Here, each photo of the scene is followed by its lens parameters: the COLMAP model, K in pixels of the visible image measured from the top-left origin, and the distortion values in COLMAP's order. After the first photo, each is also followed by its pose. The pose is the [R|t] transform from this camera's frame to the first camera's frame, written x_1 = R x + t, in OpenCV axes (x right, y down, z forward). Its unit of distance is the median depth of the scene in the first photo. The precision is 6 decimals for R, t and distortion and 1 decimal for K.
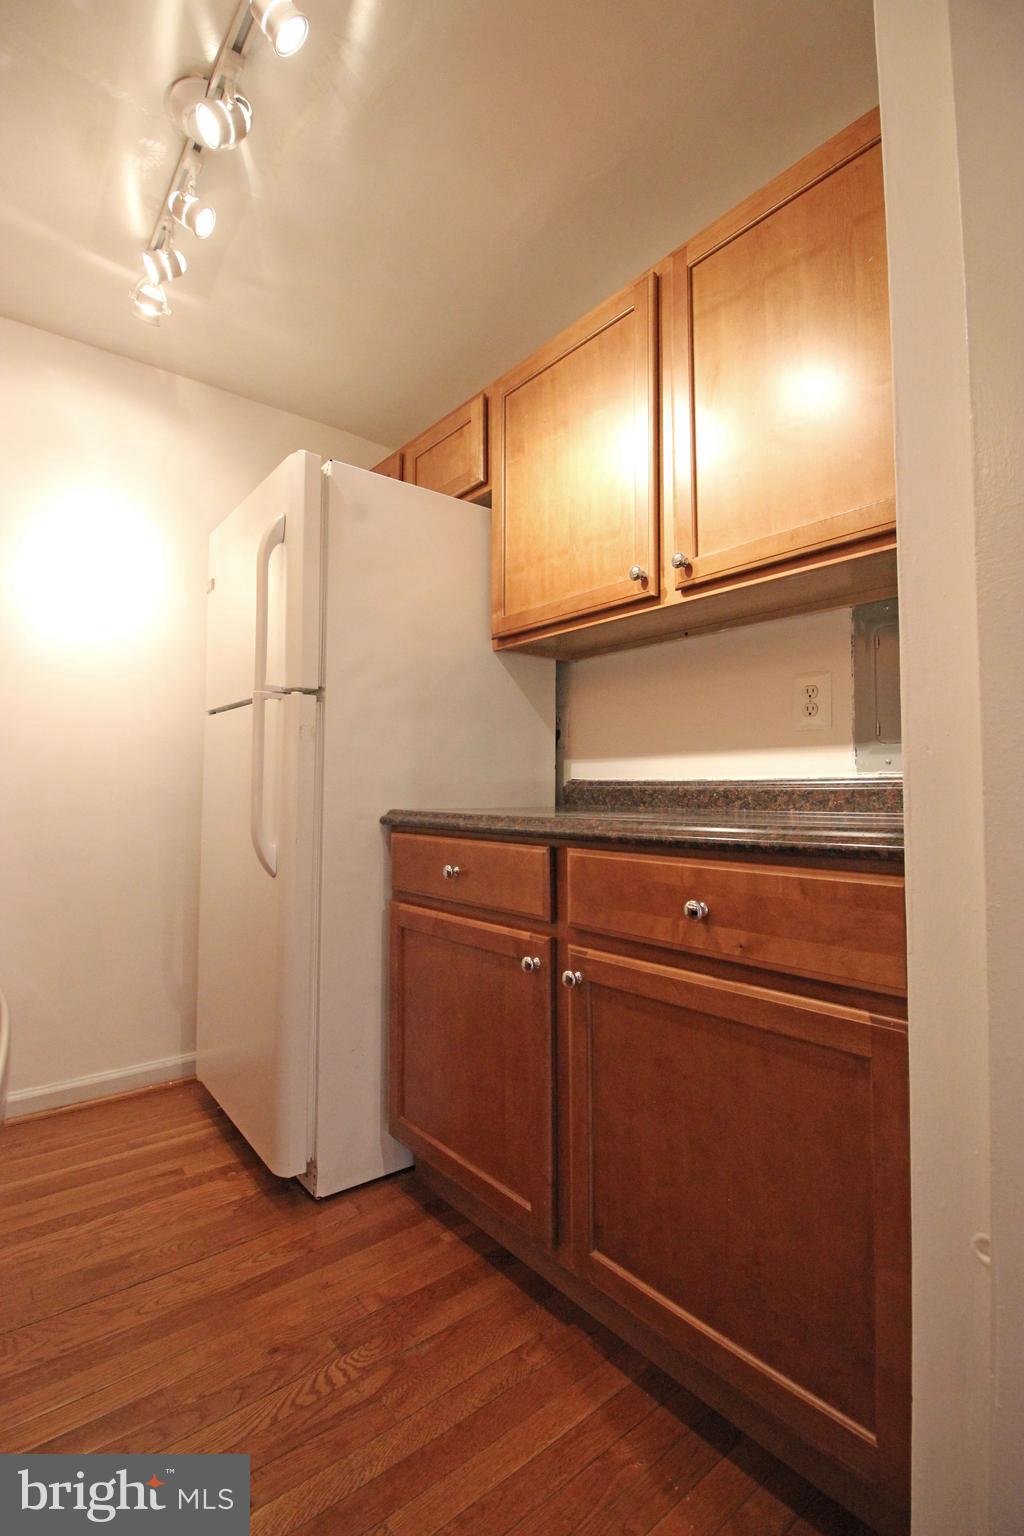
lens RADIAL K [[713.4, 0, 511.0], [0, 713.4, 764.4], [0, 0, 1]] dist [-0.001173, -0.010717]
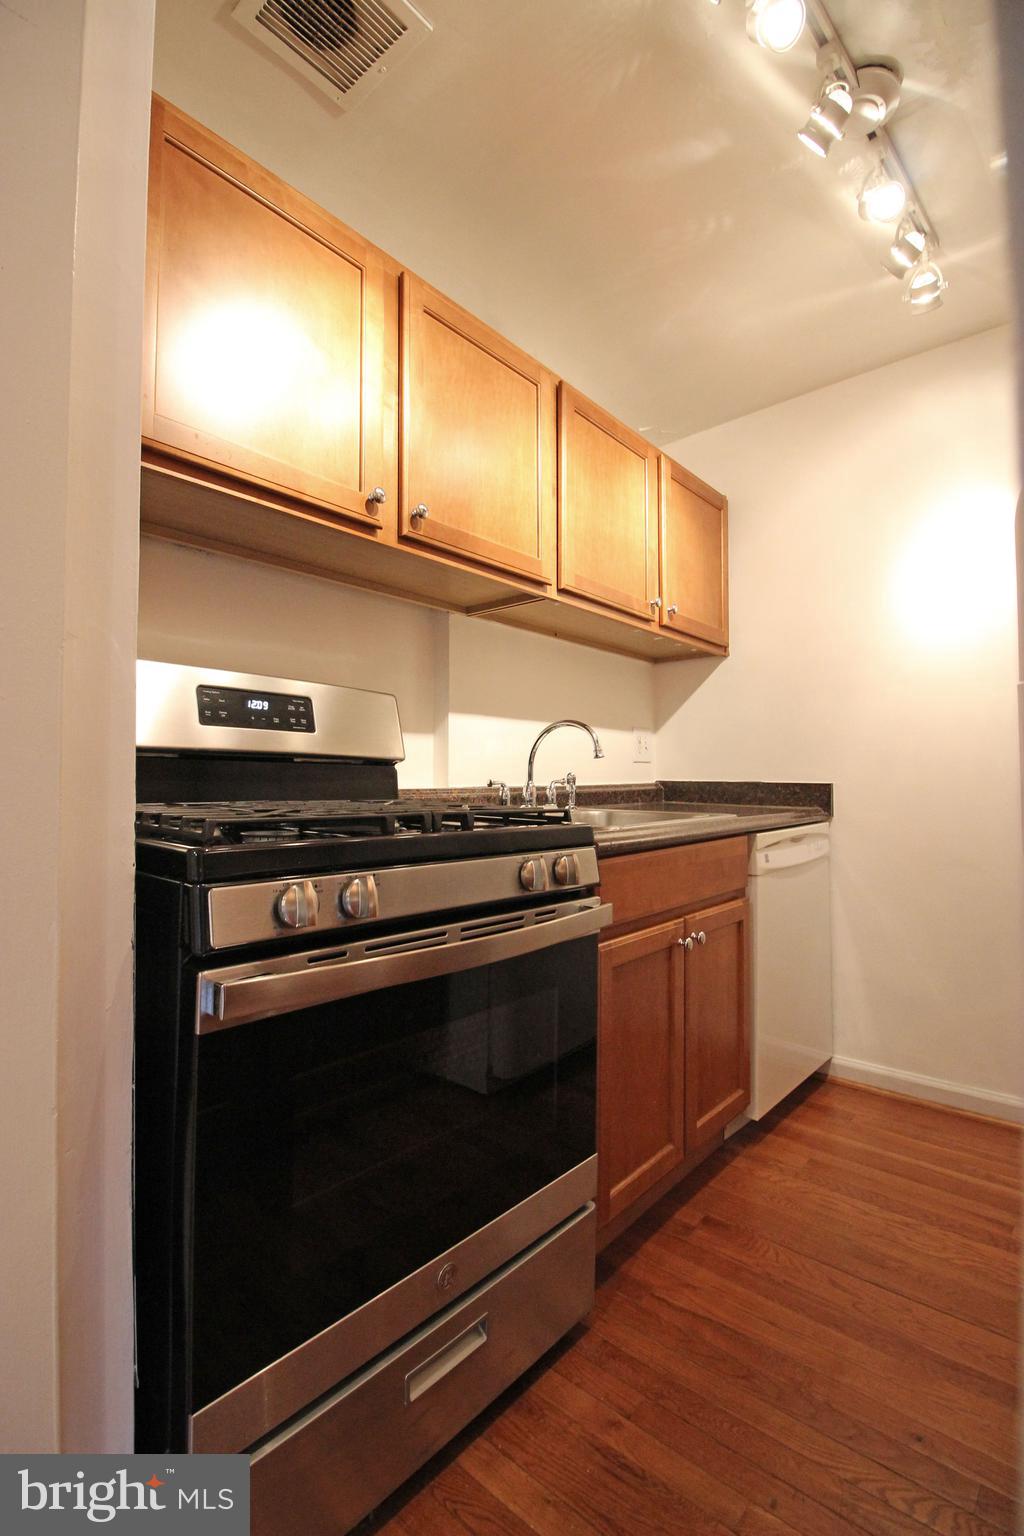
lens RADIAL K [[713.4, 0, 507.4], [0, 713.4, 771.2], [0, 0, 1]] dist [-0.001173, -0.010717]
pose [[0.146725, -0.022845, -0.988913, 0.373884], [0.048385, 0.998702, -0.015893, -0.019512], [0.987993, -0.045517, 0.147640, 0.305527]]
